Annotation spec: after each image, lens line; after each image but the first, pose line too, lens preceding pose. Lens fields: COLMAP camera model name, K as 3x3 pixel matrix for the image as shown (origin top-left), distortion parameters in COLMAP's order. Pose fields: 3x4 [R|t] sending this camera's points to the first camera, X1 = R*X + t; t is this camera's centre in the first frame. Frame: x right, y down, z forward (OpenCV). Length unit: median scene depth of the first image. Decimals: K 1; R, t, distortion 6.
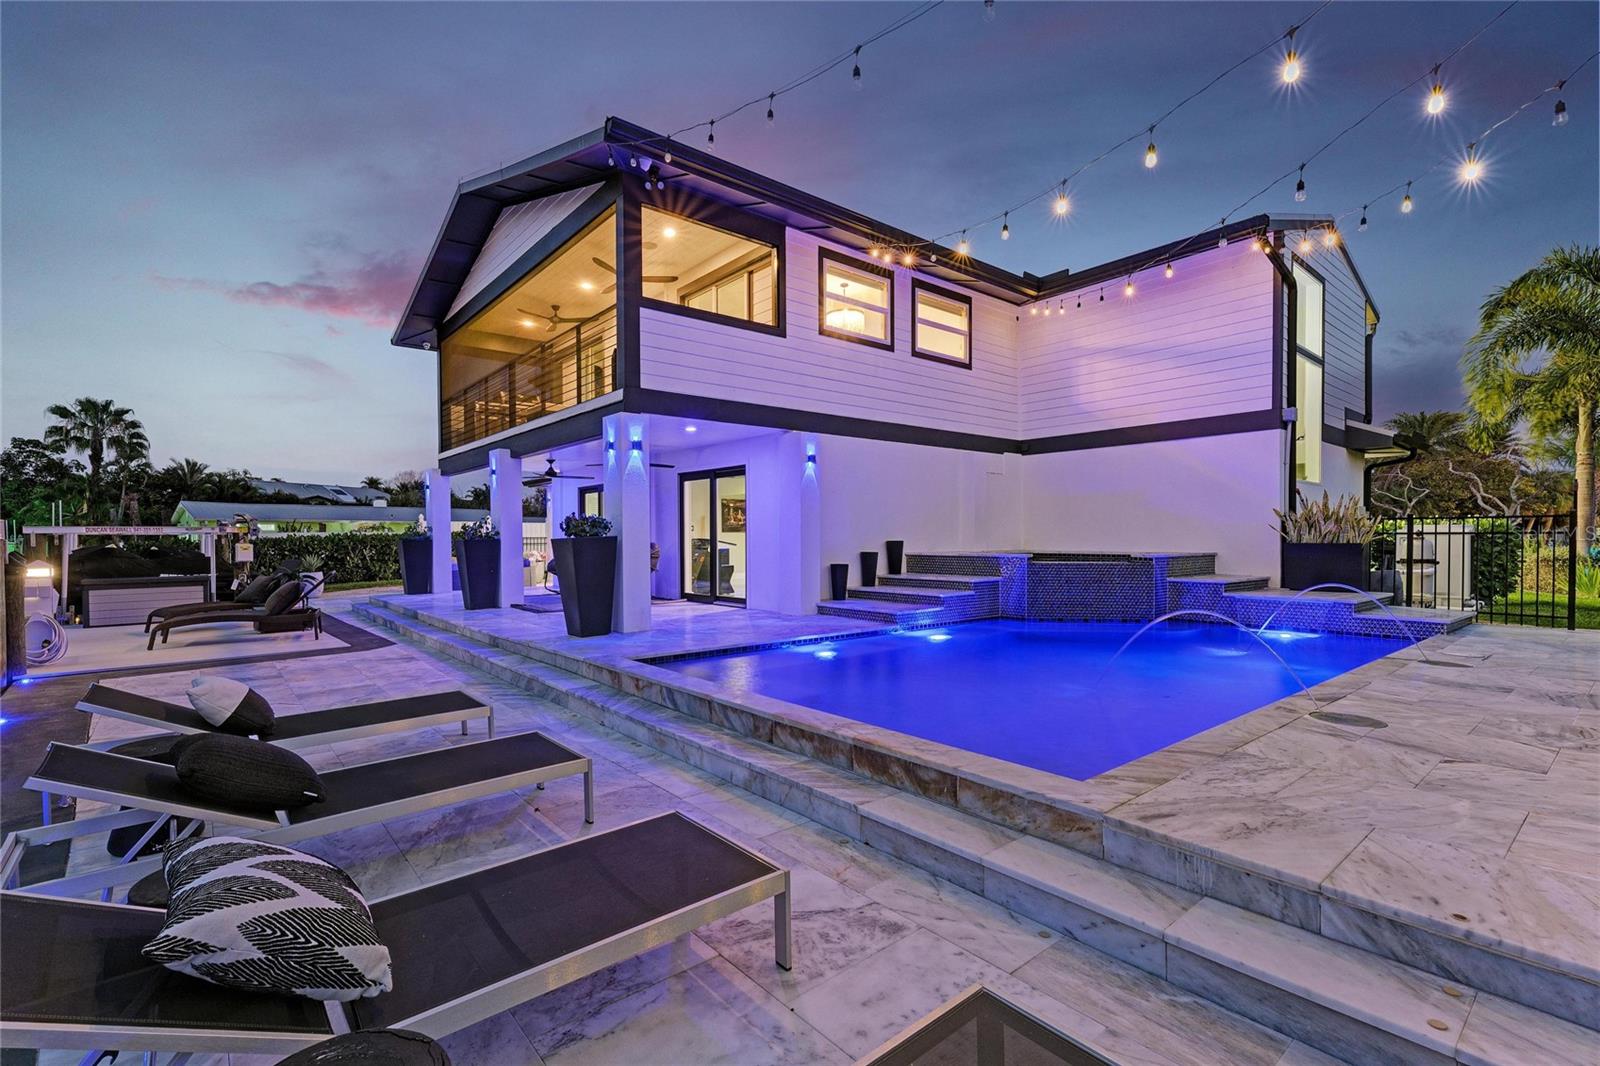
lens RADIAL K [[721.6, 0, 779.4], [0, 721.6, 553.1], [0, 0, 1]] dist [0.004496, 0.000380]
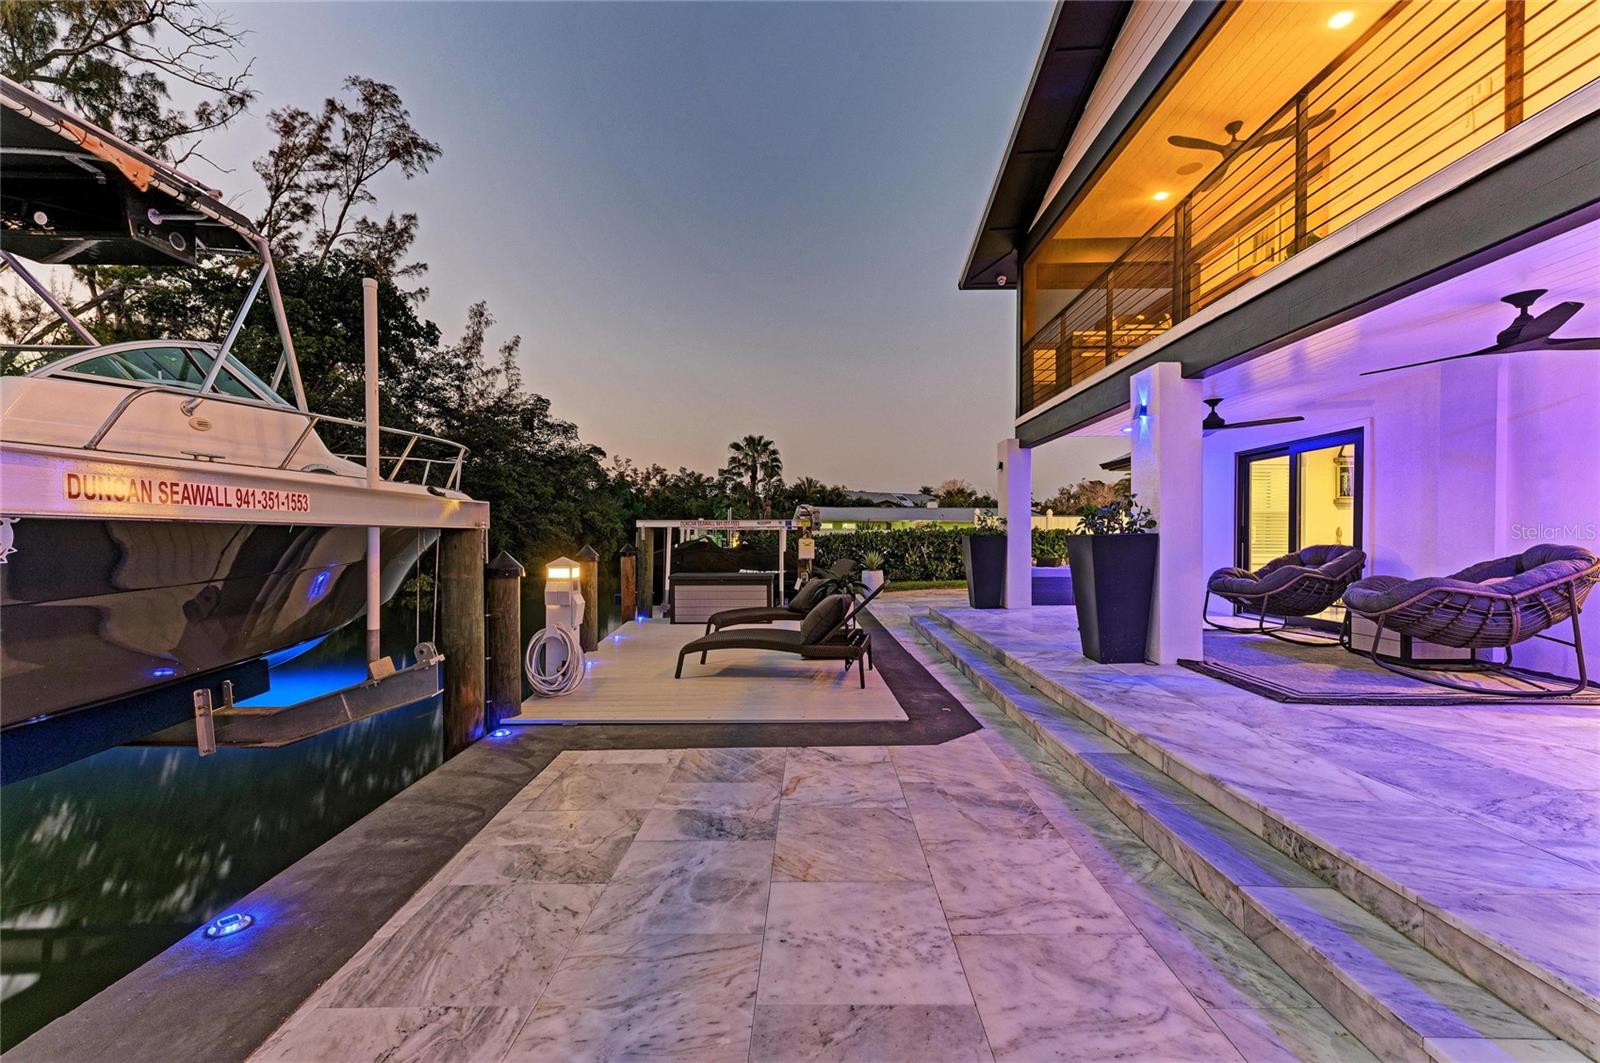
lens RADIAL K [[627.2, 0, 803.1], [0, 627.2, 539.7], [0, 0, 1]] dist [0.011478, -0.001955]
pose [[0.762769, 0.008749, -0.646612, -0.168805], [-0.018876, 0.999784, -0.008739, -0.003682], [0.646395, 0.018872, 0.762769, 0.283432]]
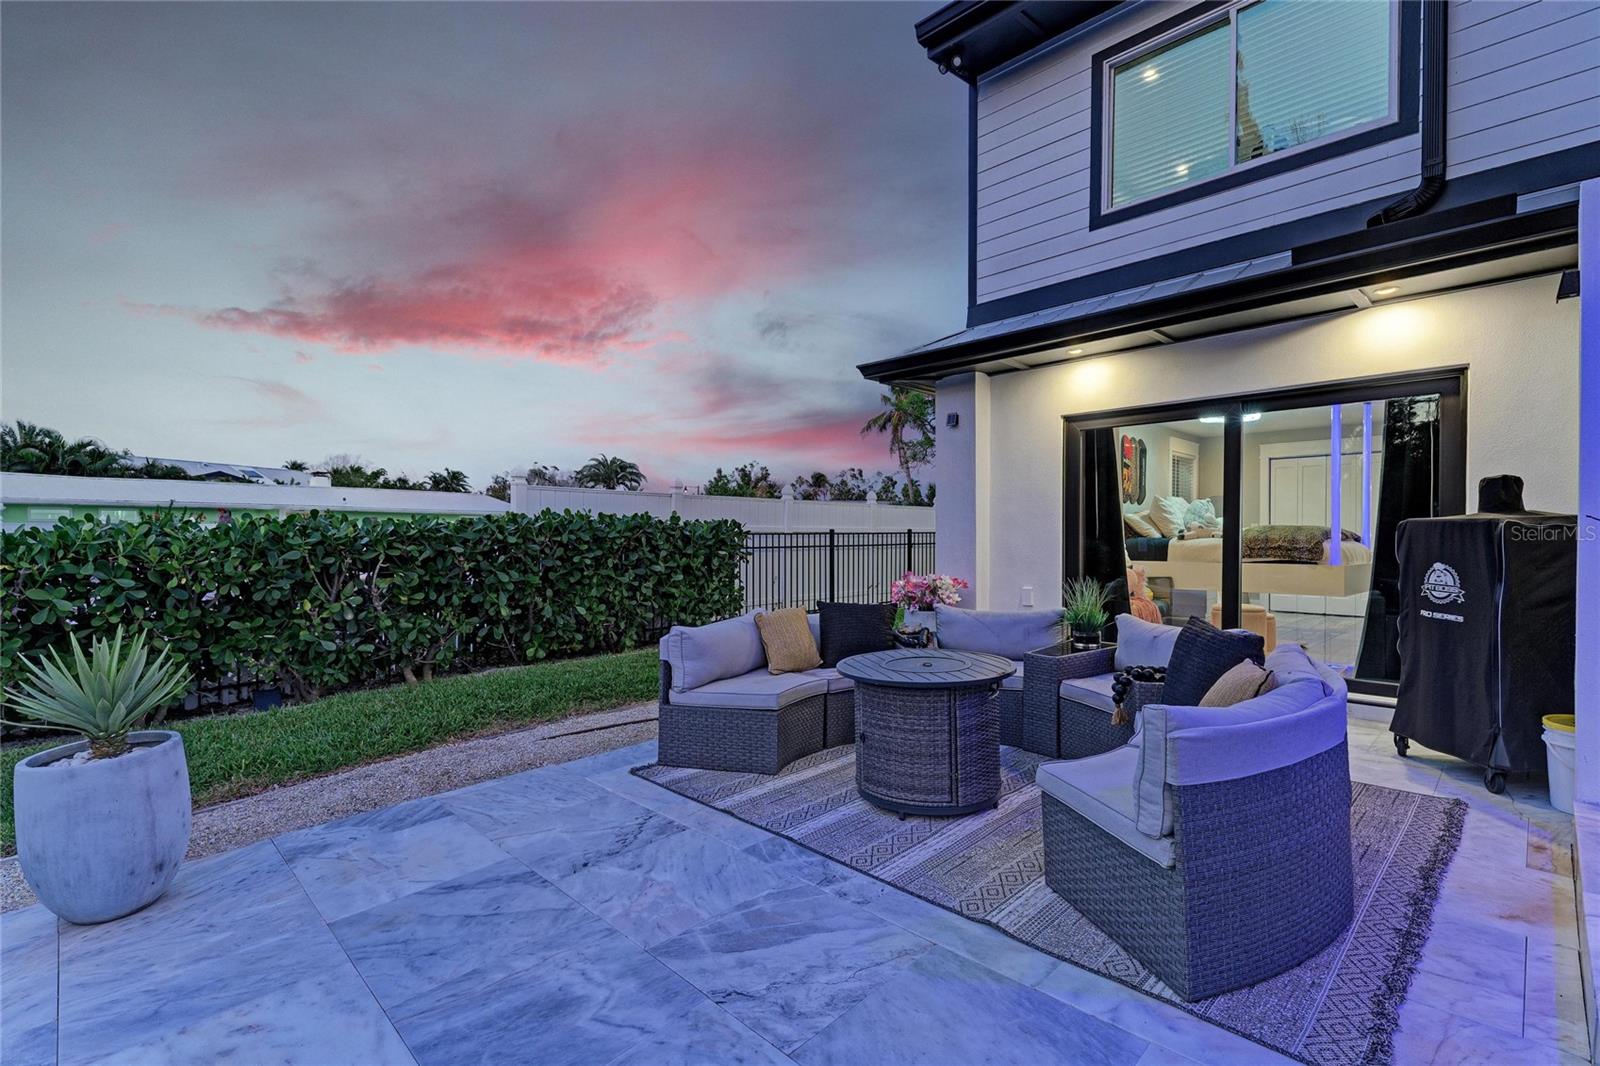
lens RADIAL K [[731.9, 0, 805.8], [0, 731.9, 539.6], [0, 0, 1]] dist [0.008889, -0.000580]
pose [[0.994806, 0.005069, 0.101666, -0.434497], [-0.003205, 0.999824, -0.018483, -0.013104], [-0.101742, 0.018061, 0.994647, 0.699210]]
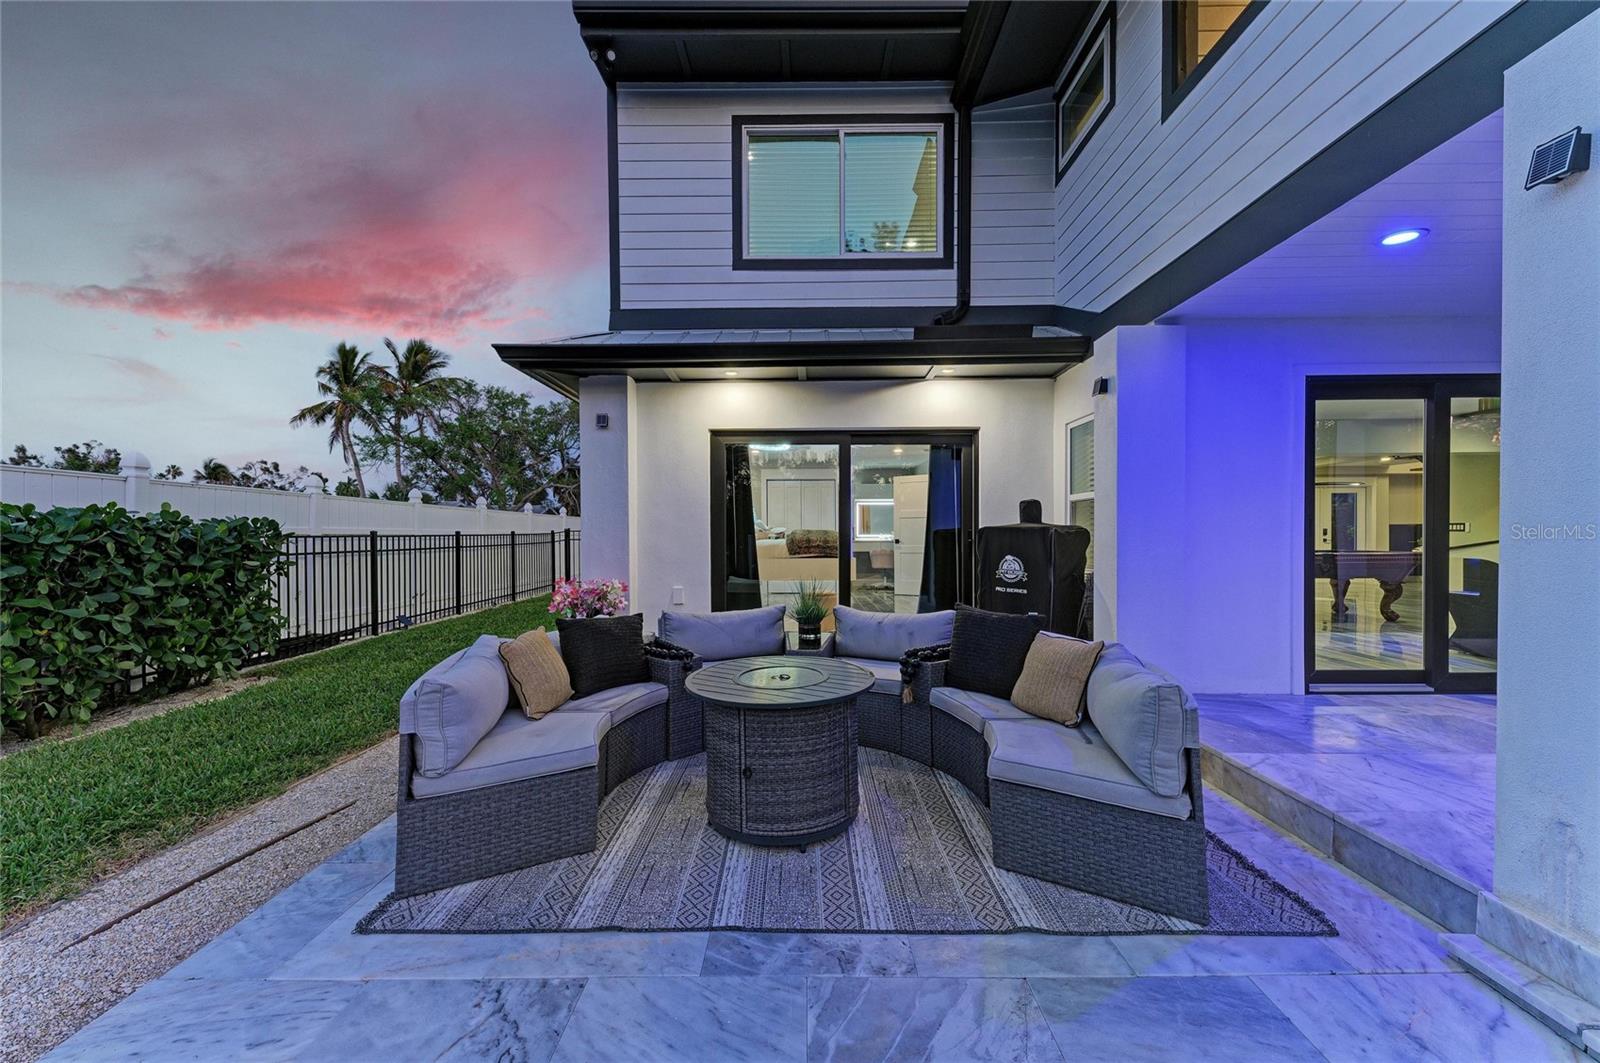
lens RADIAL K [[627.2, 0, 800.3], [0, 627.2, 538.3], [0, 0, 1]] dist [0.011478, -0.001955]
pose [[0.636583, 0.001563, 0.771207, -0.480565], [0.016753, 0.999734, -0.015854, -0.014875], [-0.771026, 0.023012, 0.636387, 0.759393]]
